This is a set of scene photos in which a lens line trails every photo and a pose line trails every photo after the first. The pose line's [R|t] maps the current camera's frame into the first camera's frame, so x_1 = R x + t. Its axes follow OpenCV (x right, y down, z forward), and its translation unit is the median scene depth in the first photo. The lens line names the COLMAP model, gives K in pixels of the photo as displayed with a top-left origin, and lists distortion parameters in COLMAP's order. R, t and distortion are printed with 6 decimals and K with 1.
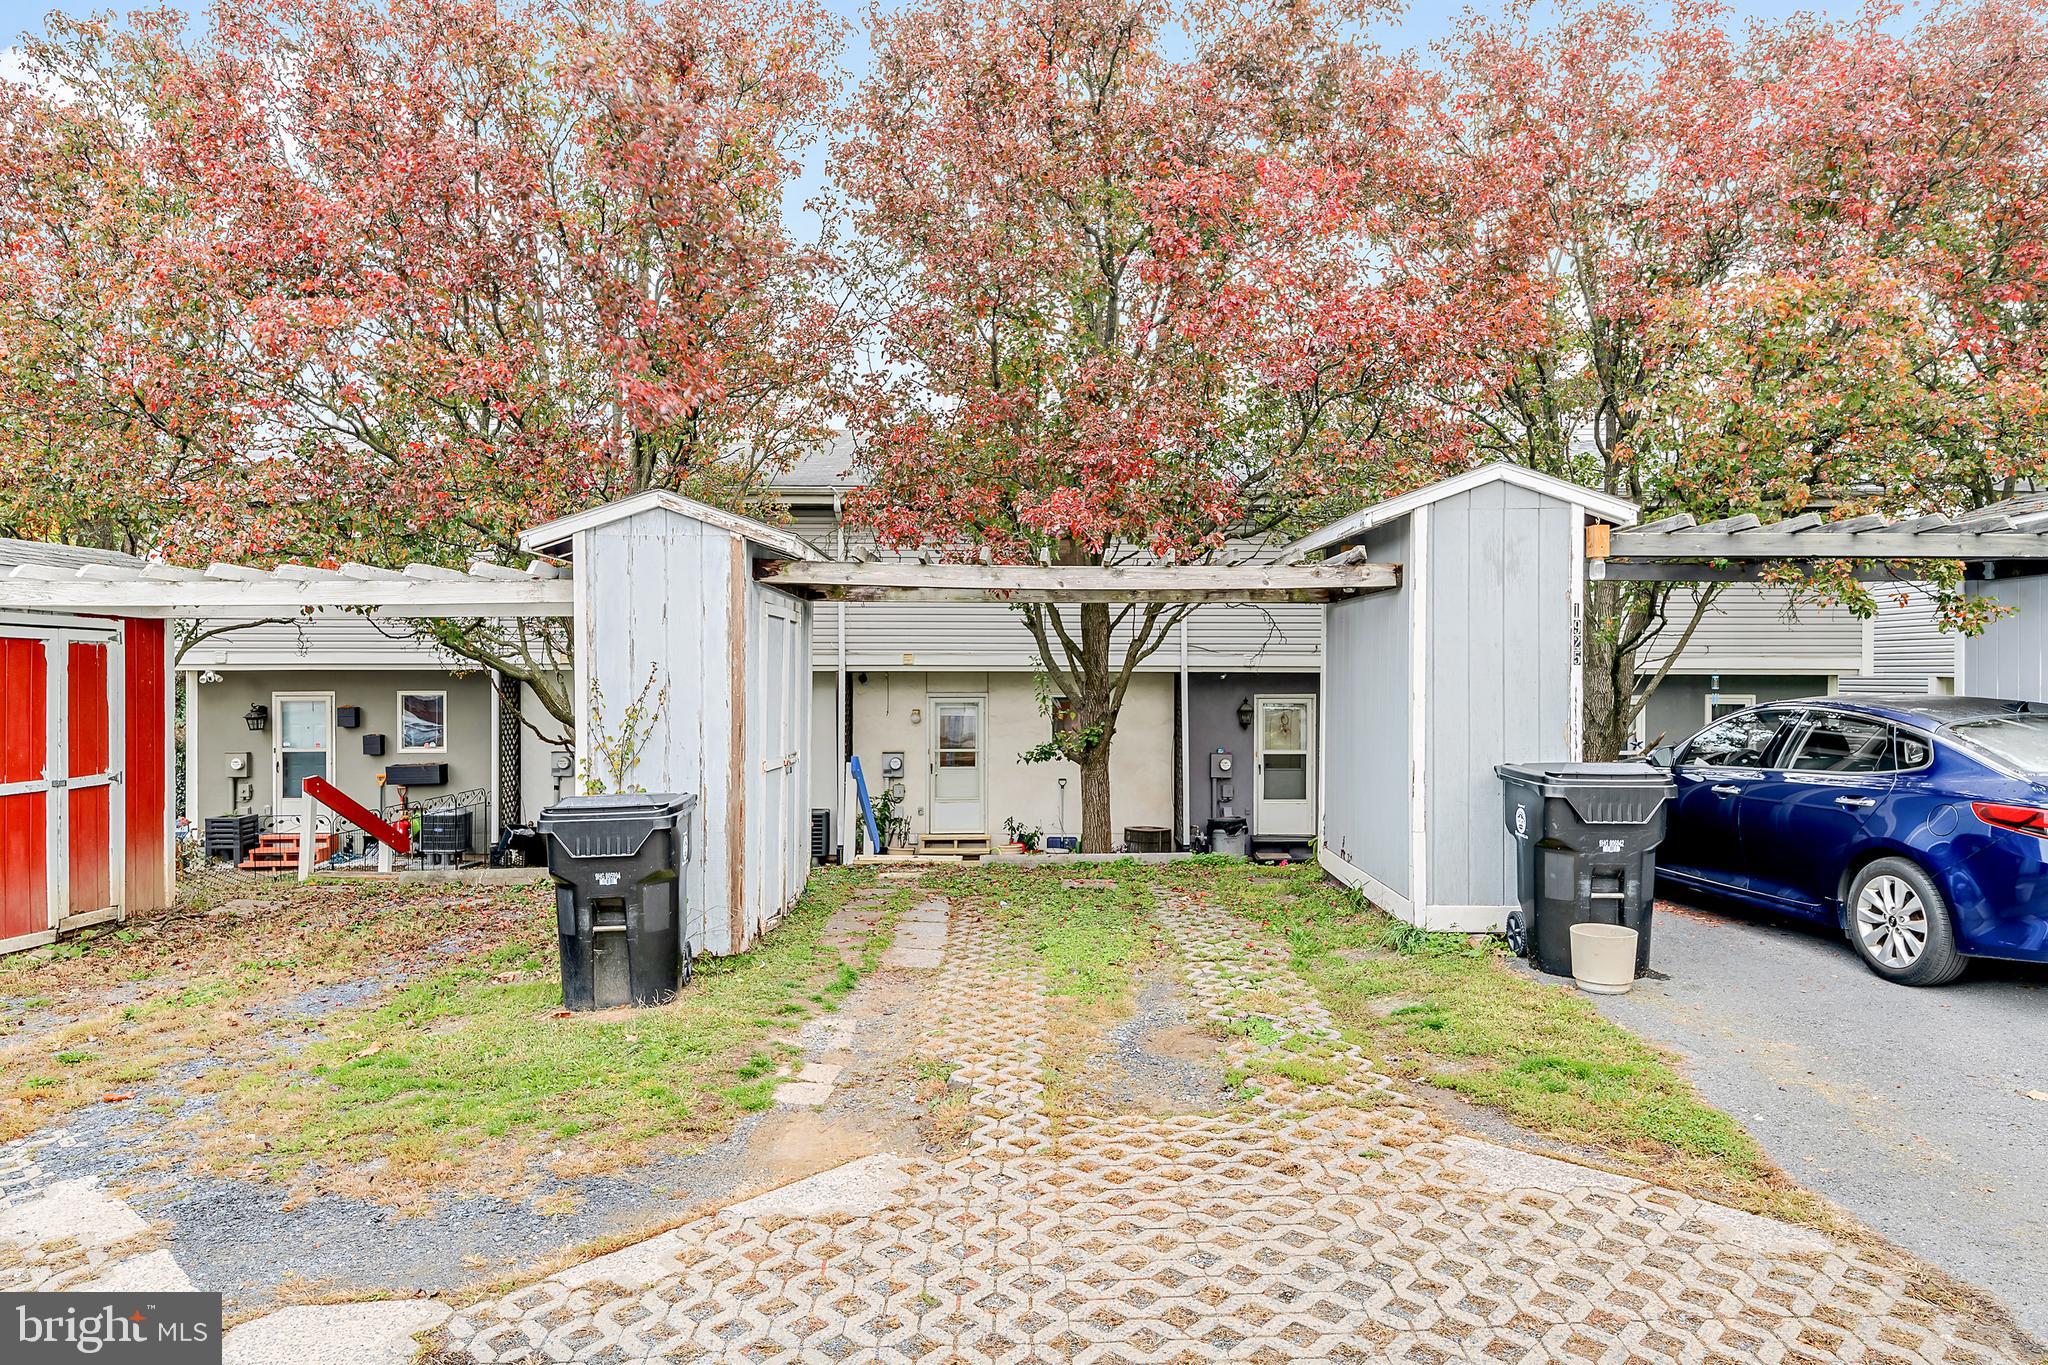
lens RADIAL K [[1298.2, 0, 1025.4], [0, 1298.2, 682.0], [0, 0, 1]] dist [-0.000142, -0.000004]
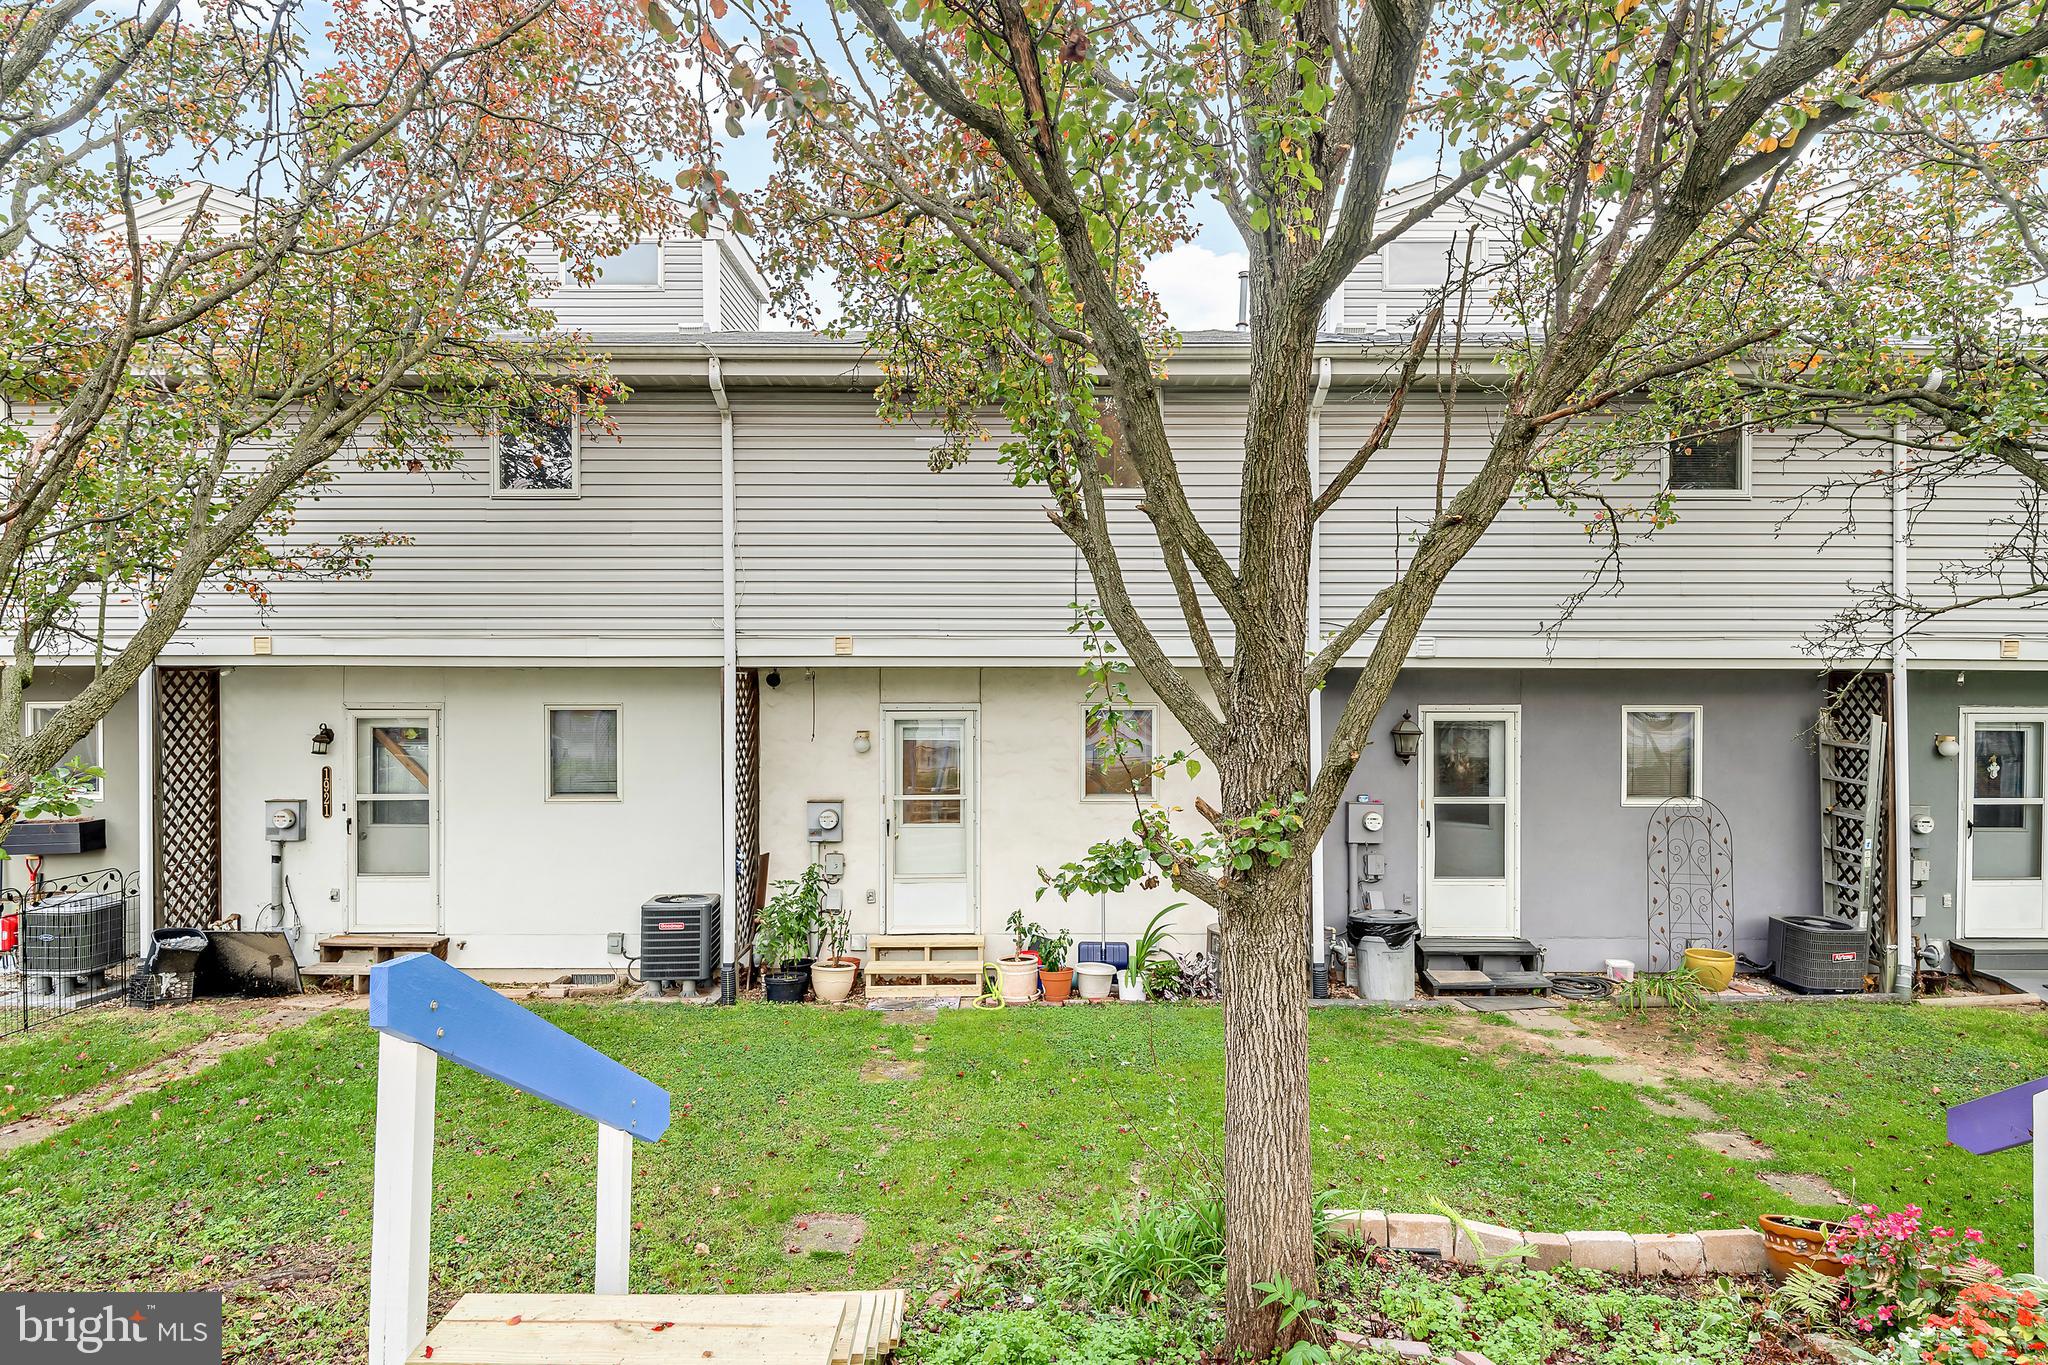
lens RADIAL K [[1092.1, 0, 1025.7], [0, 1092.1, 682.6], [0, 0, 1]] dist [0.003146, -0.000144]
pose [[0.999921, -0.001231, -0.012505, -0.001062], [0.001191, 0.999994, -0.003198, 0.000393], [0.012508, 0.003183, 0.999917, 0.493752]]
